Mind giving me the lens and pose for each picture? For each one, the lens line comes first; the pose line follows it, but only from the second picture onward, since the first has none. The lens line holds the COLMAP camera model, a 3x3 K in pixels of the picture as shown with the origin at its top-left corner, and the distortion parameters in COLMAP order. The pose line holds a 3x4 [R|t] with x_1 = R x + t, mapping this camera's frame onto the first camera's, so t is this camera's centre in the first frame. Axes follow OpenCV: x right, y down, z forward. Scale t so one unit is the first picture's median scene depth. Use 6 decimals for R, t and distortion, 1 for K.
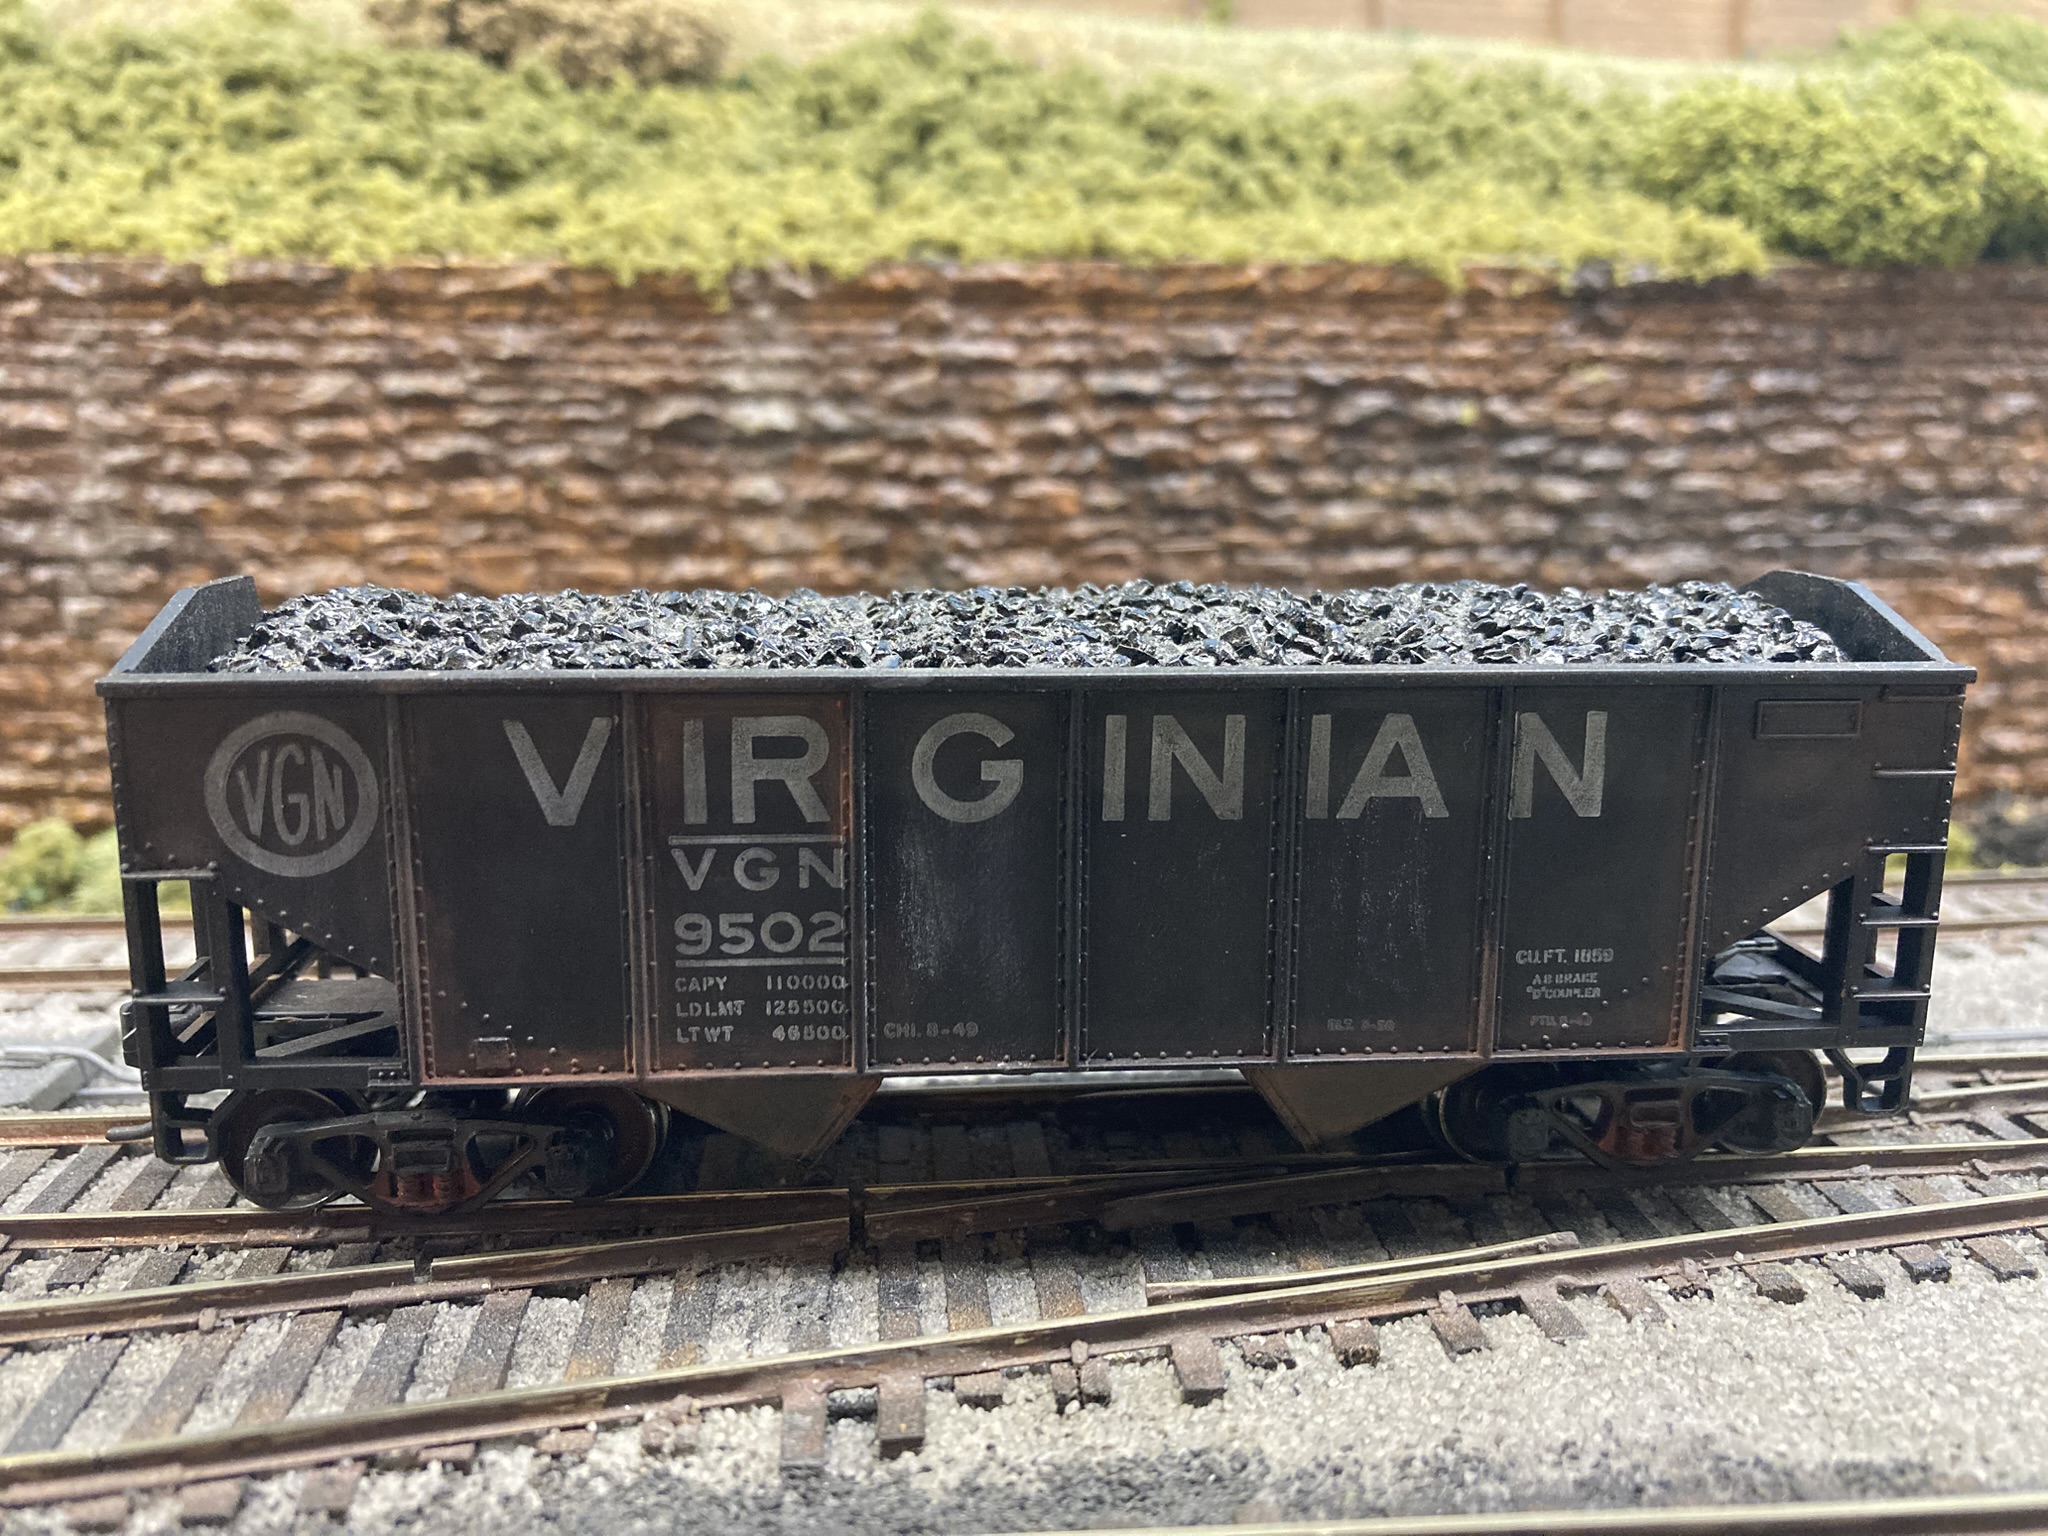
lens RADIAL K [[1720.0, 0, 1024.0], [0, 1720.0, 768.0], [0, 0, 1]] dist [-0.001630, -0.020541]
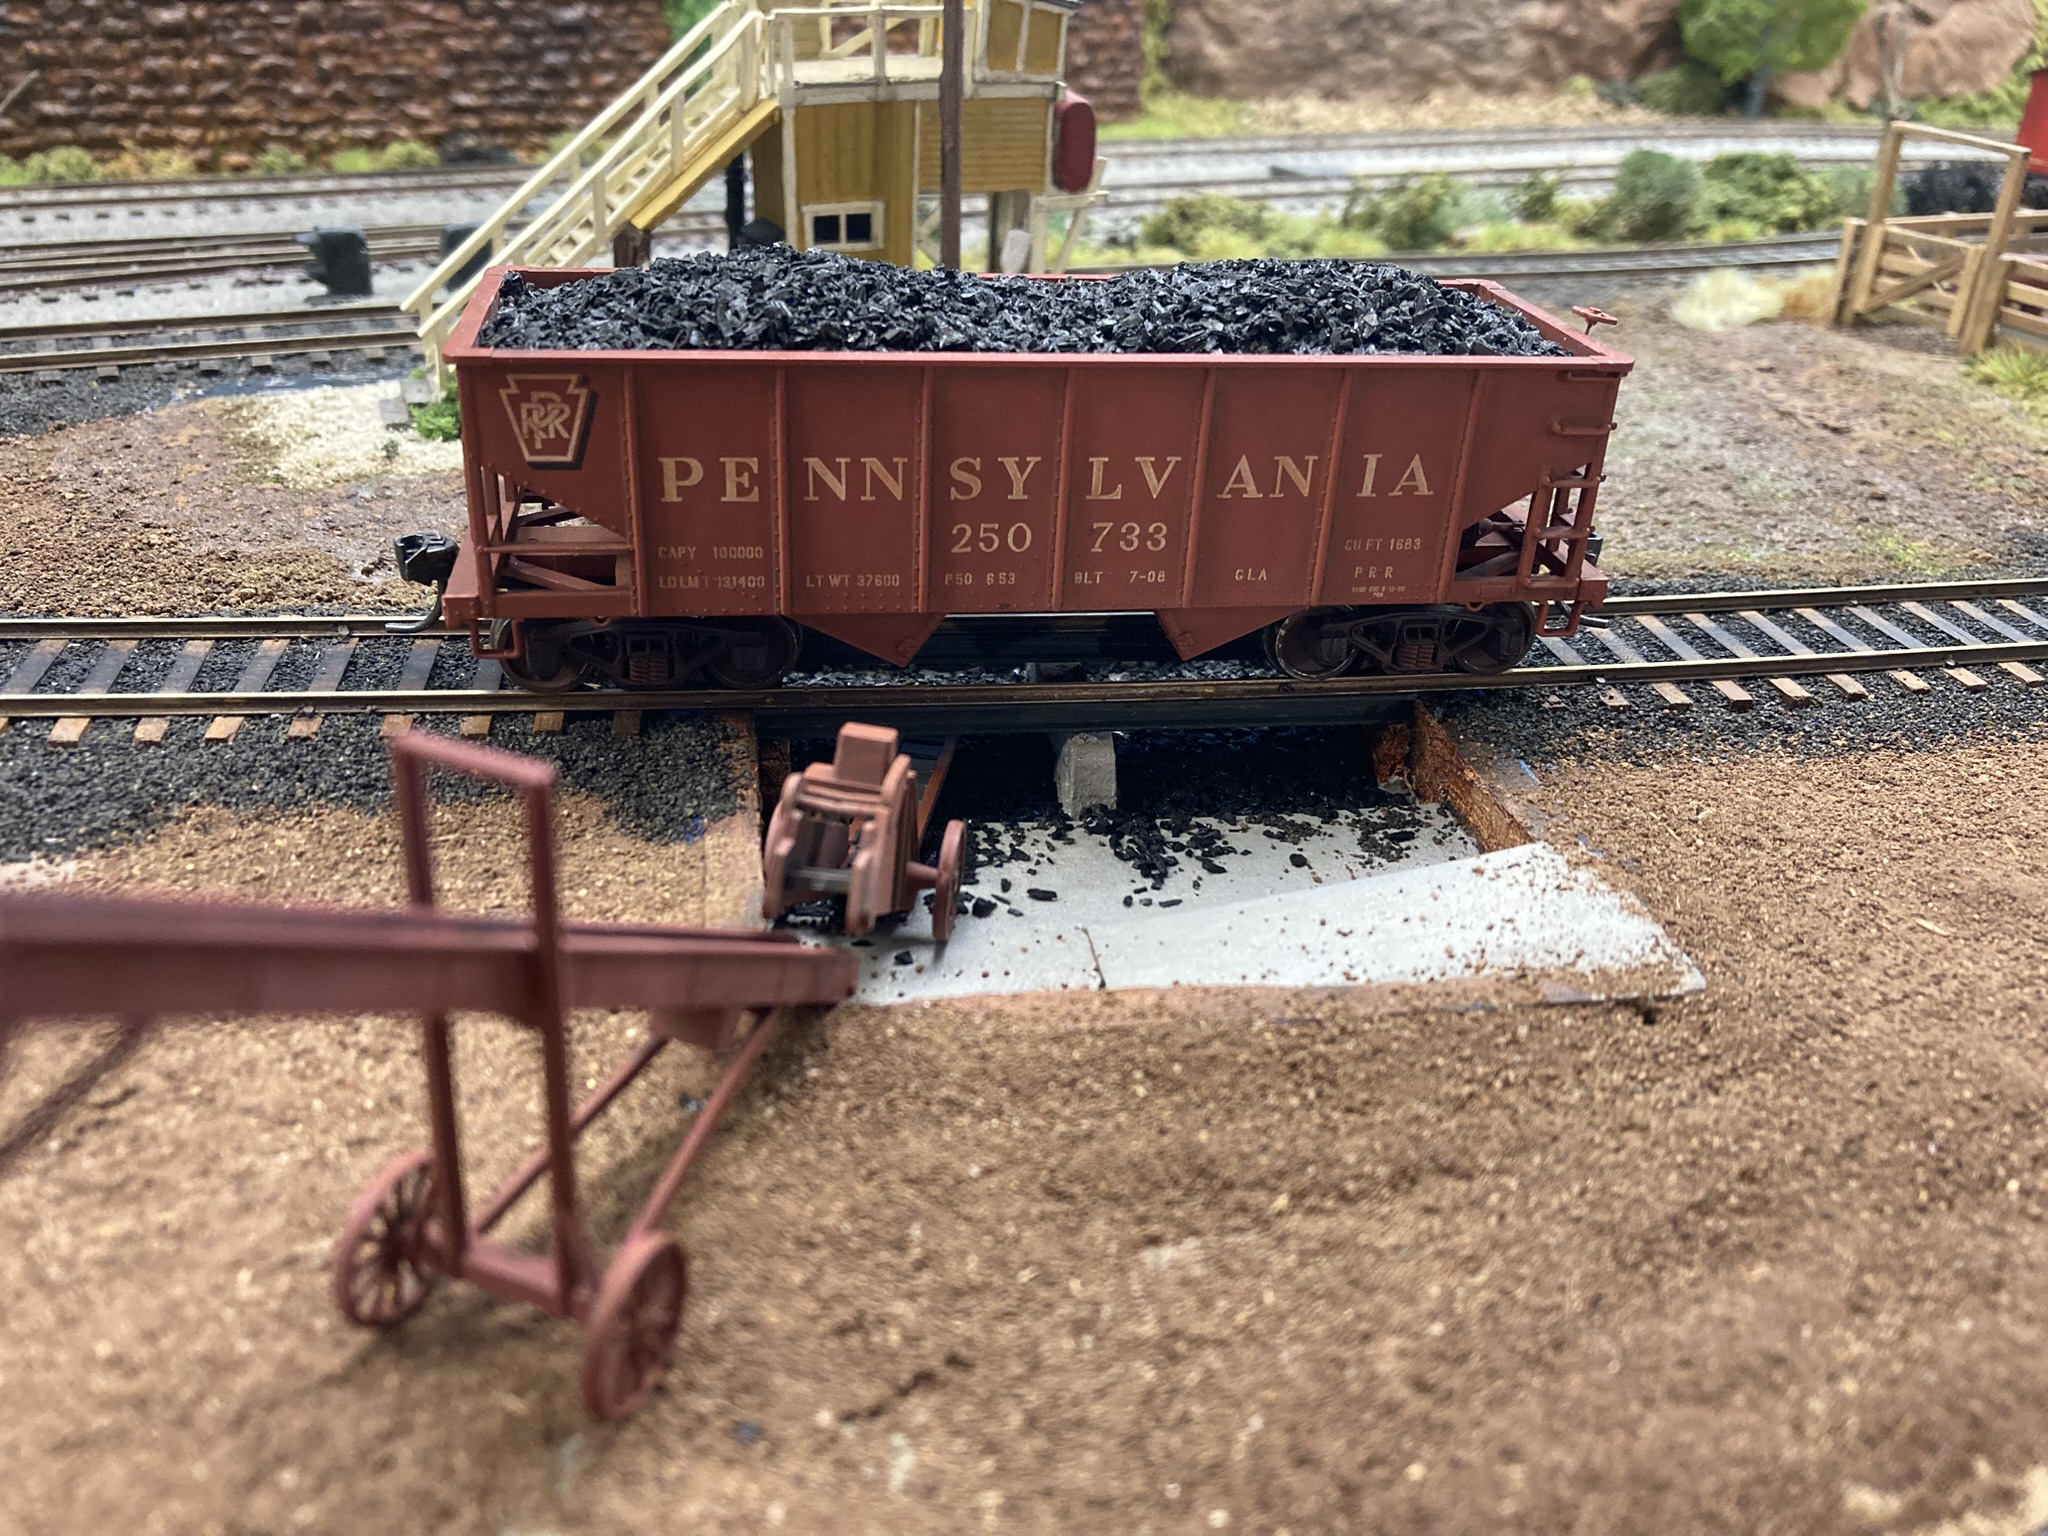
lens RADIAL K [[1720.0, 0, 1024.0], [0, 1720.0, 768.0], [0, 0, 1]] dist [-0.001630, -0.020541]
pose [[0.903349, -0.159765, 0.398039, 0.315217], [0.030187, 0.949416, 0.312567, 0.111660], [-0.427842, -0.270341, 0.862477, -1.032517]]
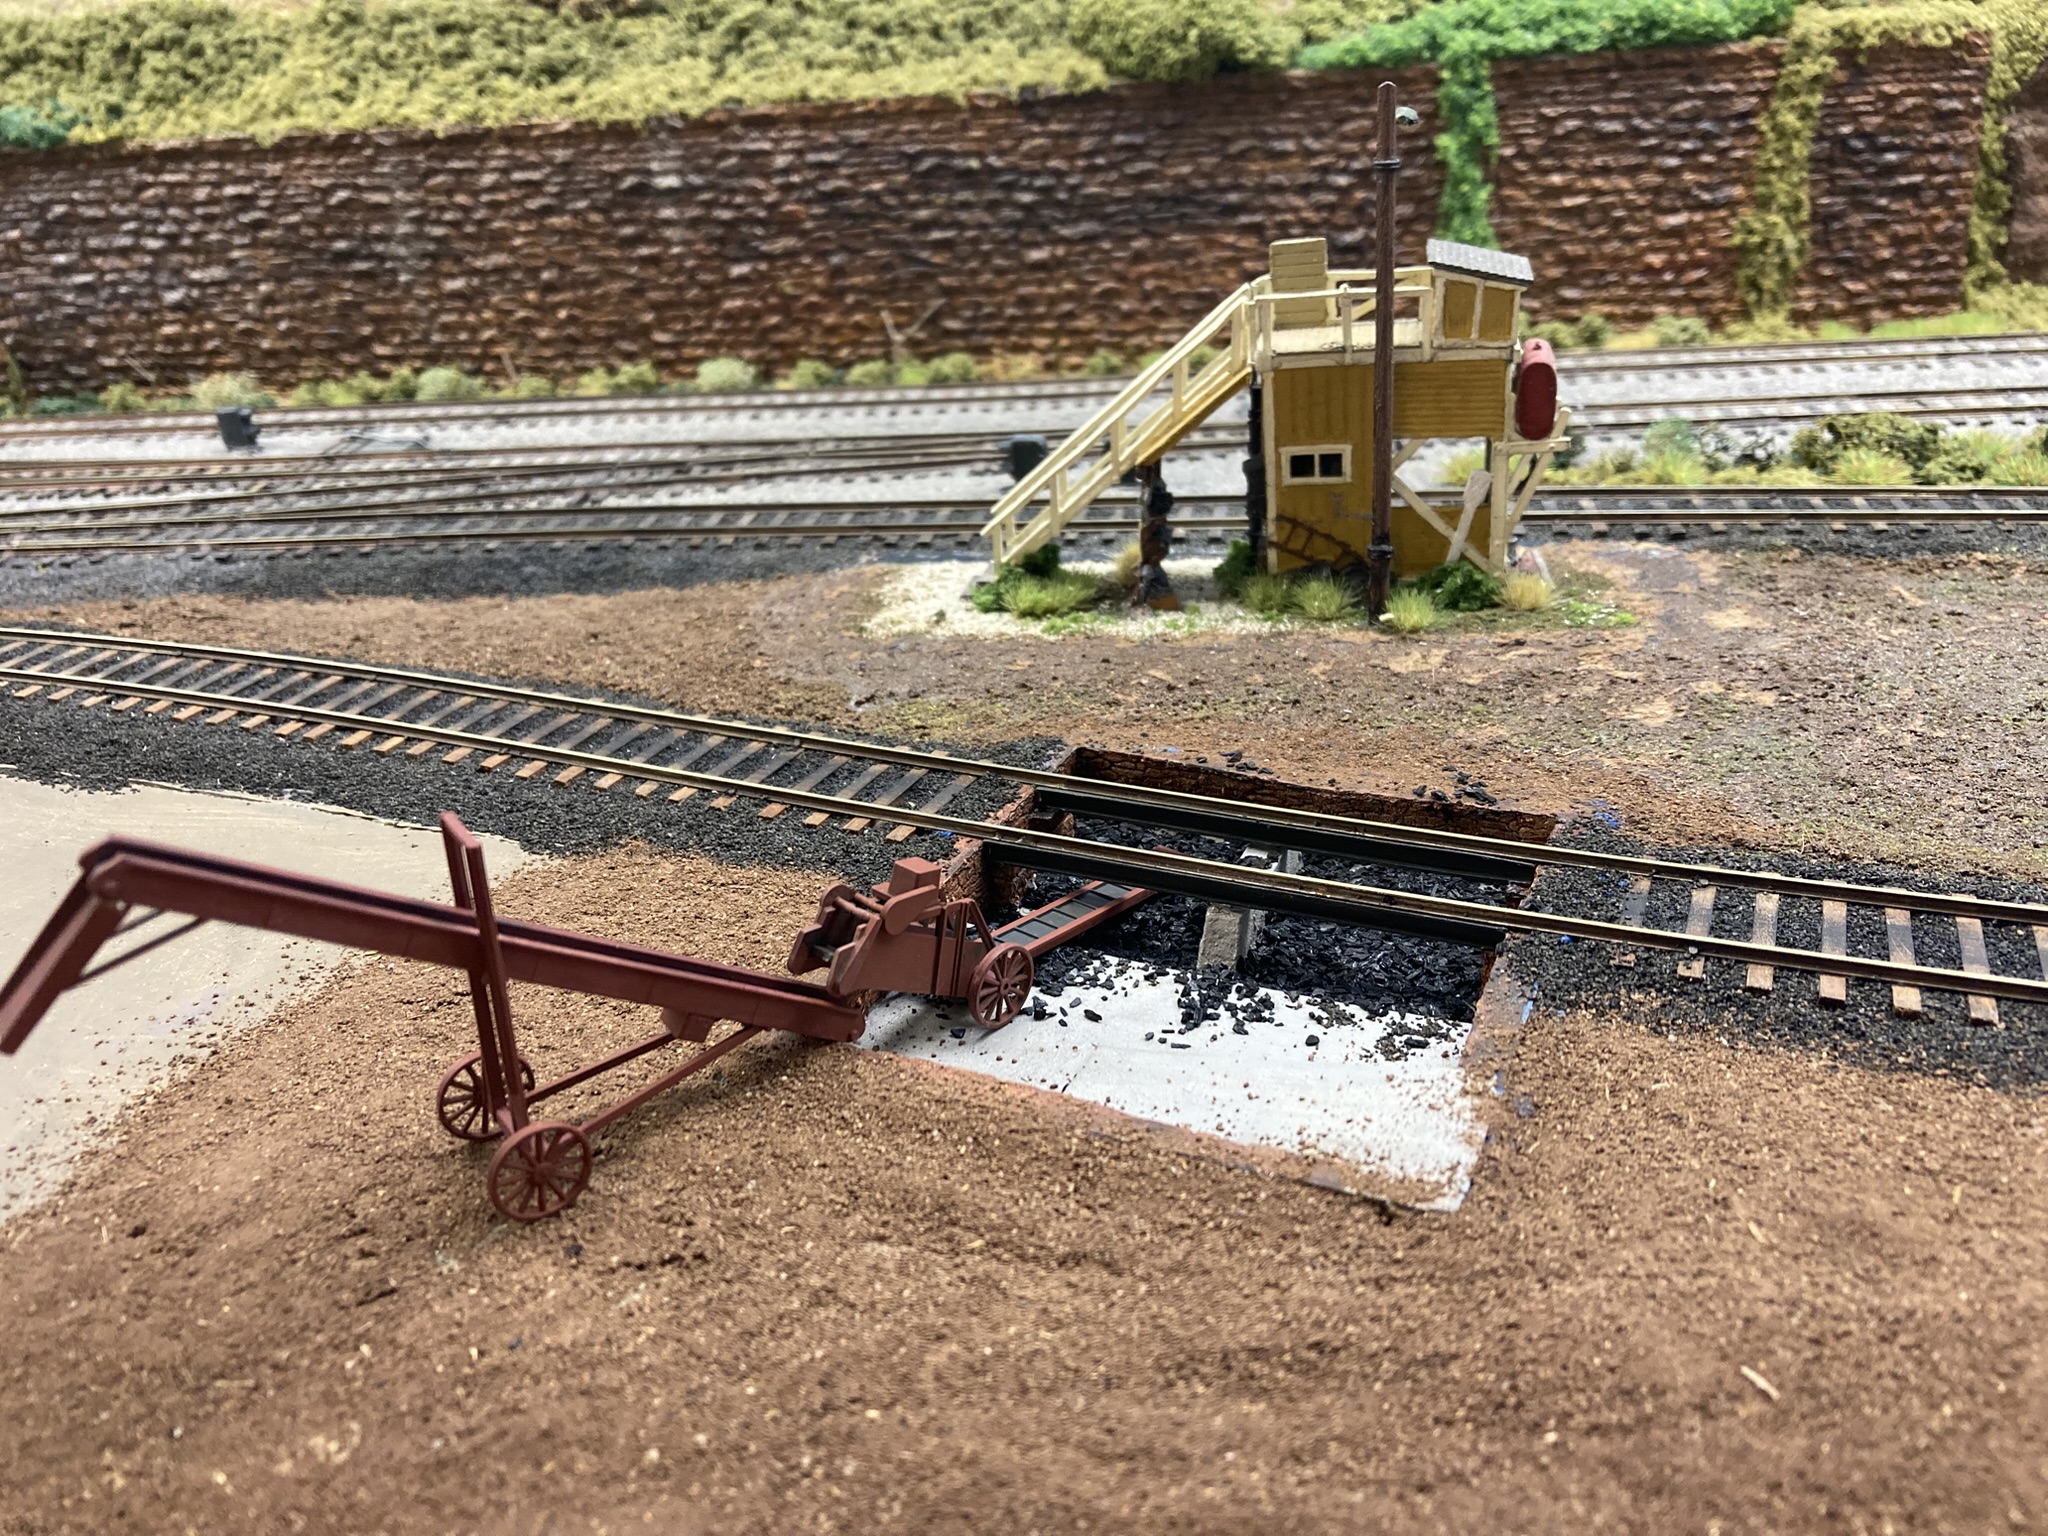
lens RADIAL K [[1715.4, 0, 1024.0], [0, 1715.4, 768.0], [0, 0, 1]] dist [0.007909, -0.001217]
pose [[0.984826, 0.016367, -0.172773, 0.725350], [0.024883, 0.971940, 0.233910, 0.034081], [0.171753, -0.234660, 0.956784, -1.304125]]
